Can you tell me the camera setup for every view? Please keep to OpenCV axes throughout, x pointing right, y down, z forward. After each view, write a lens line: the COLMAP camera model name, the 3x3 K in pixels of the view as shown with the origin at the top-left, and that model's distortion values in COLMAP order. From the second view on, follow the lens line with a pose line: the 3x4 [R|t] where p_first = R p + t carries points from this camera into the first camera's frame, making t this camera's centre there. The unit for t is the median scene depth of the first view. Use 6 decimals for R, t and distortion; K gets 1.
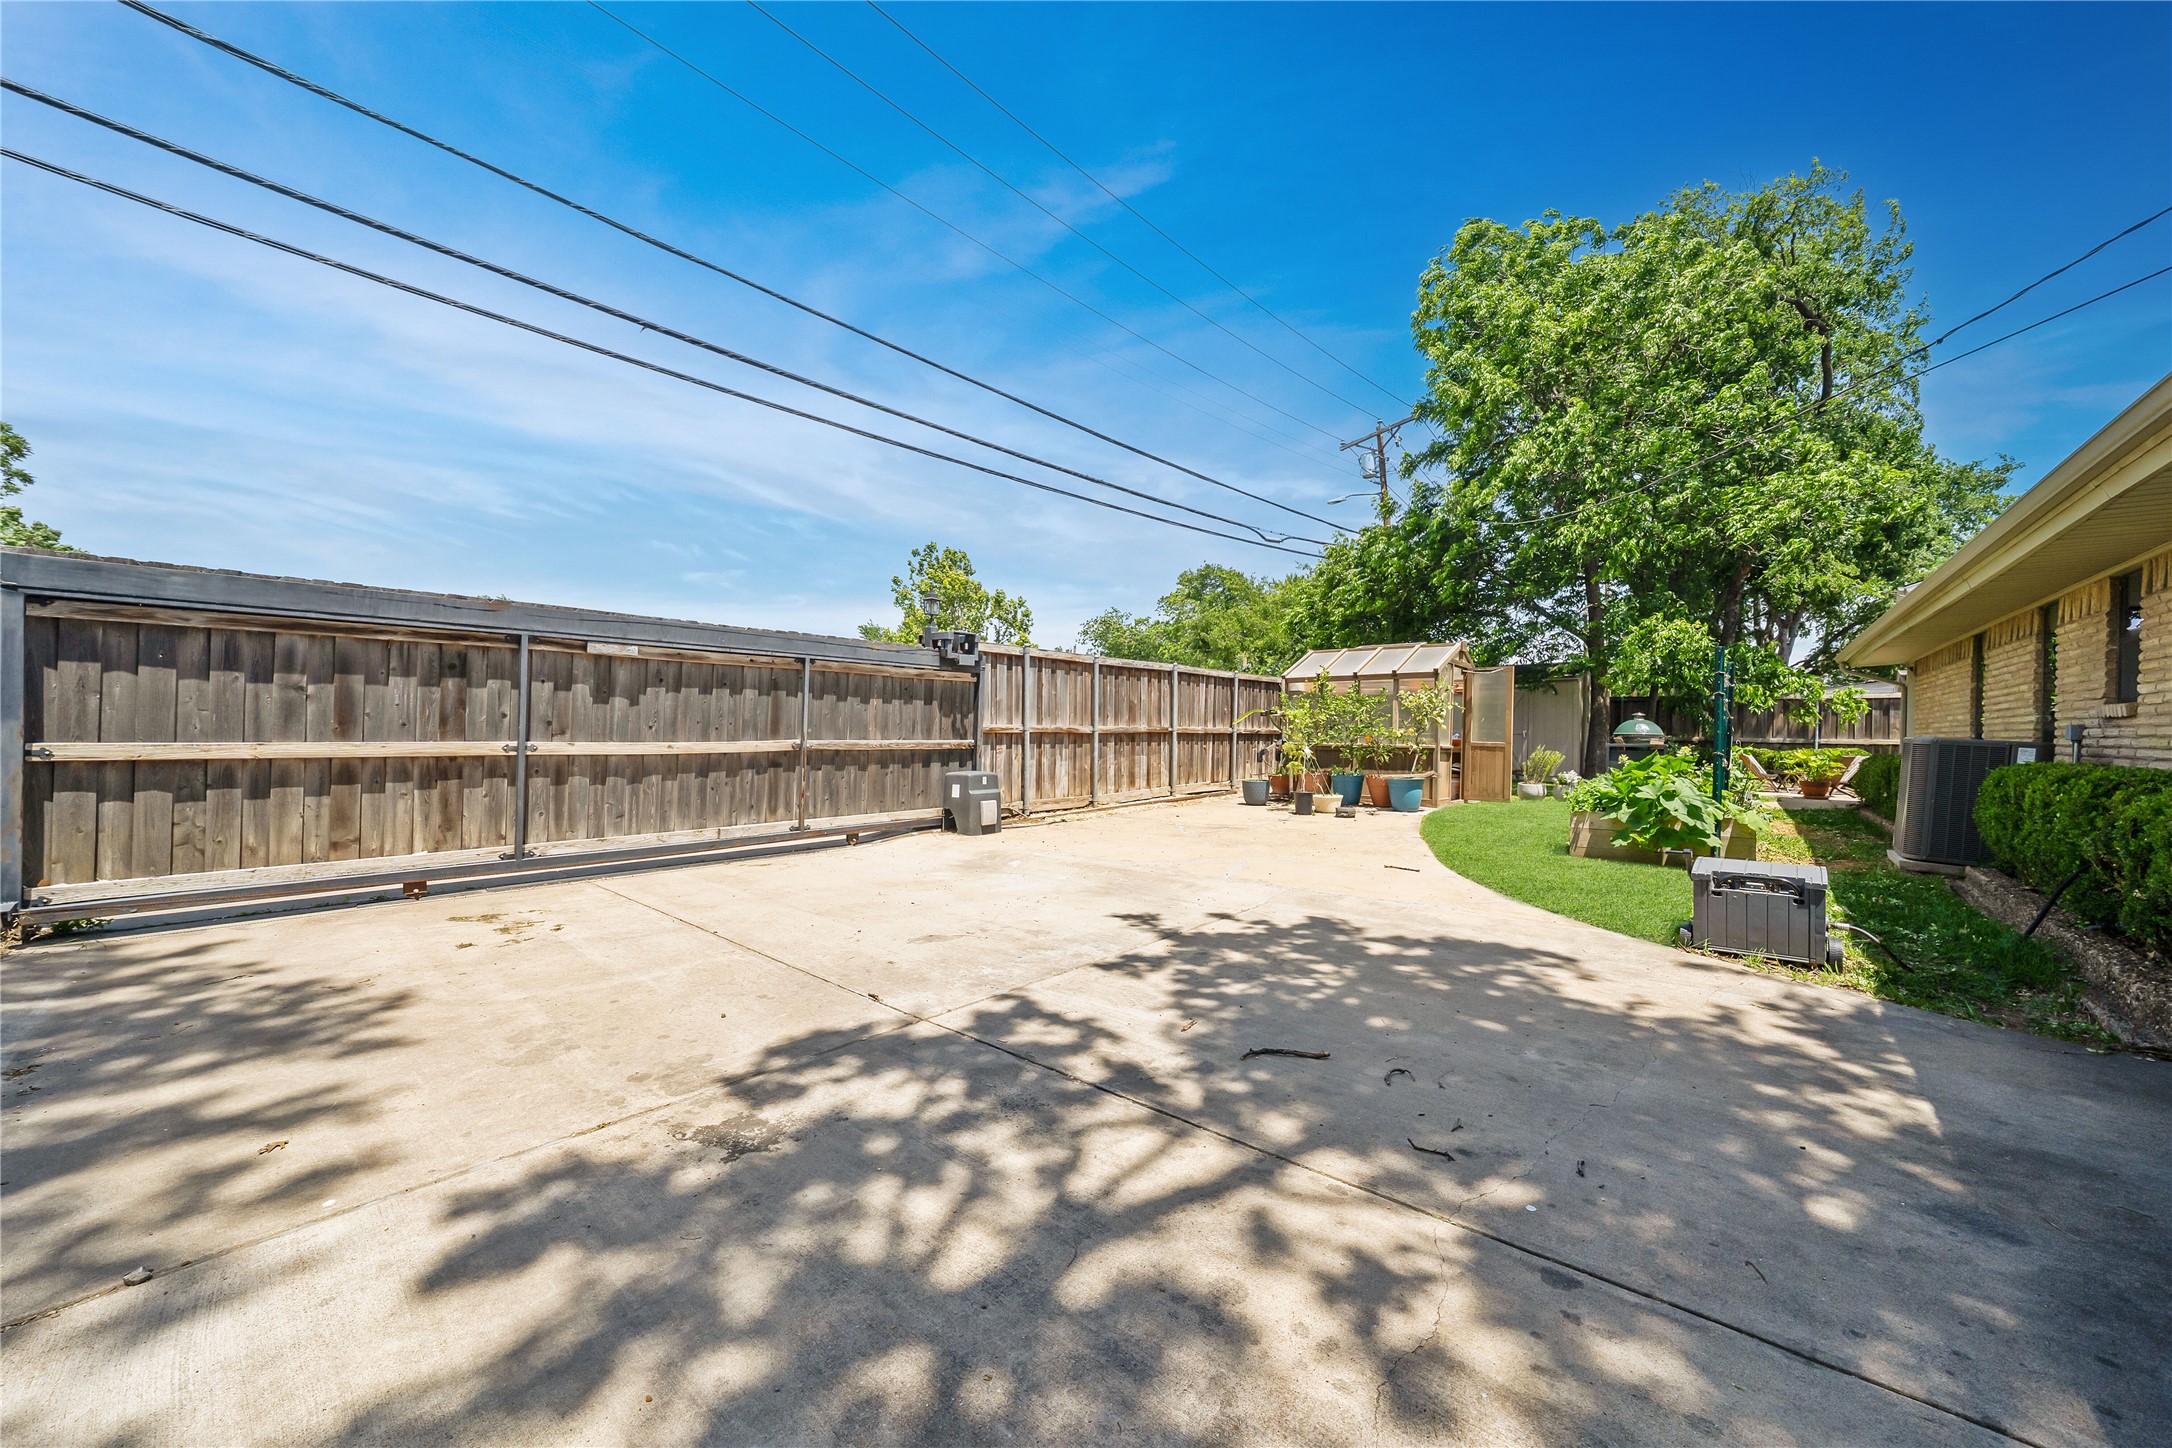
lens RADIAL K [[767.2, 0, 1060.2], [0, 767.2, 725.3], [0, 0, 1]] dist [-0.031678, 0.000018]
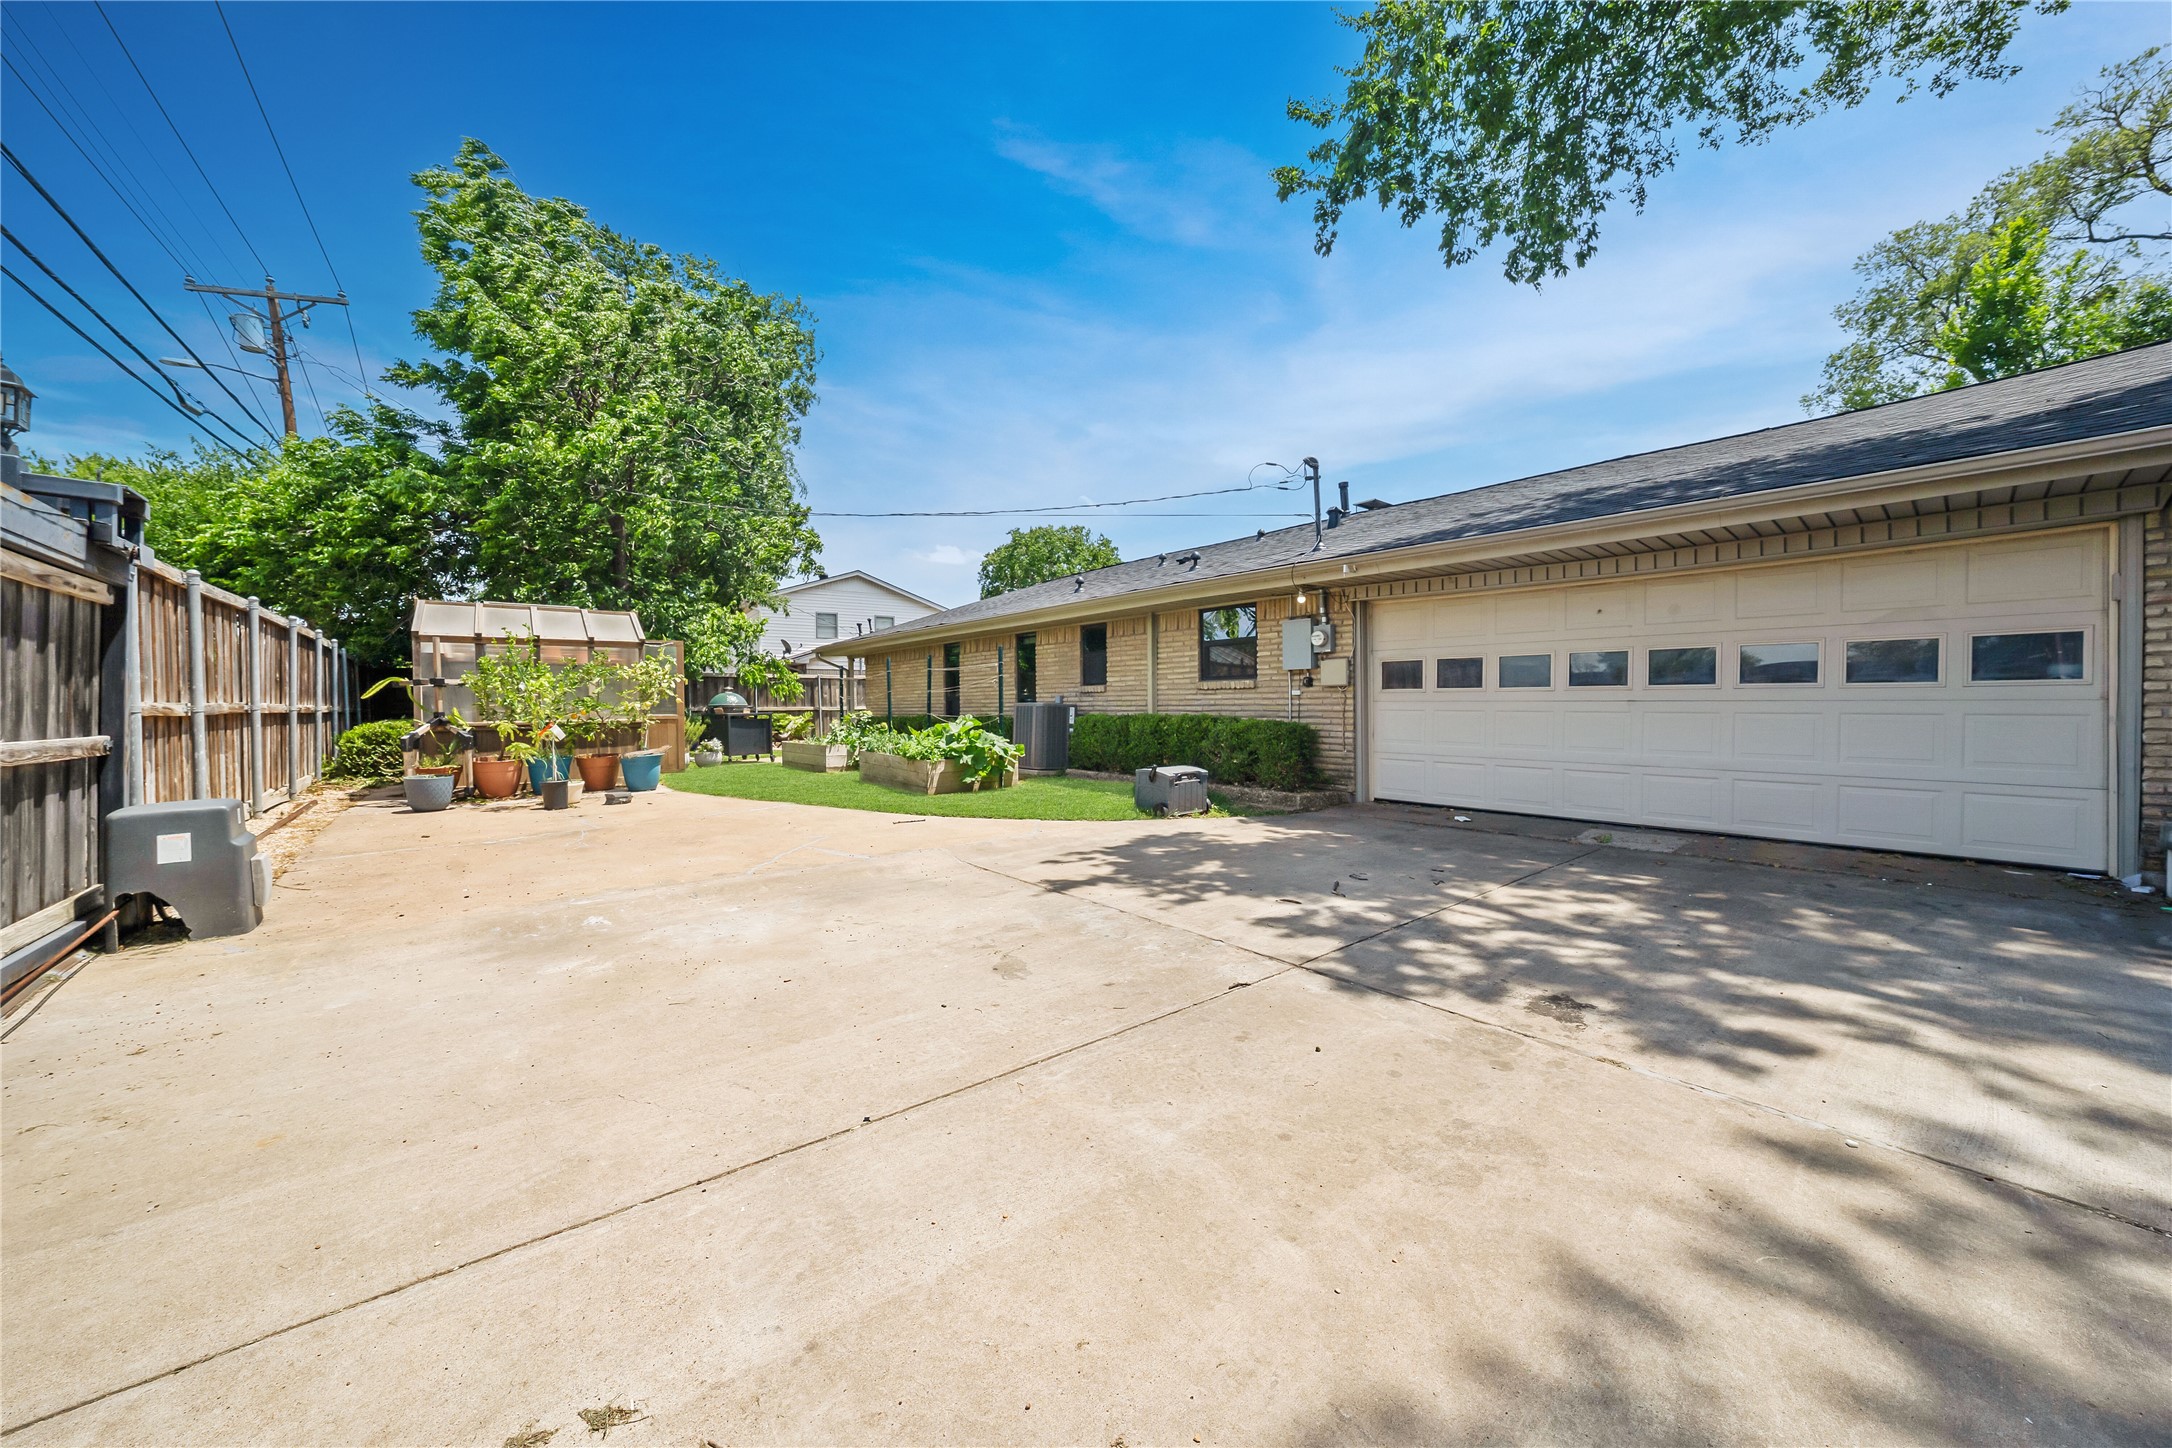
lens RADIAL K [[767.2, 0, 1060.2], [0, 767.2, 725.3], [0, 0, 1]] dist [-0.031678, 0.000018]
pose [[0.155378, -0.037230, 0.987153, -1.111693], [0.001126, 0.999296, 0.037510, -0.005490], [-0.987854, -0.004717, 0.155310, 0.980738]]
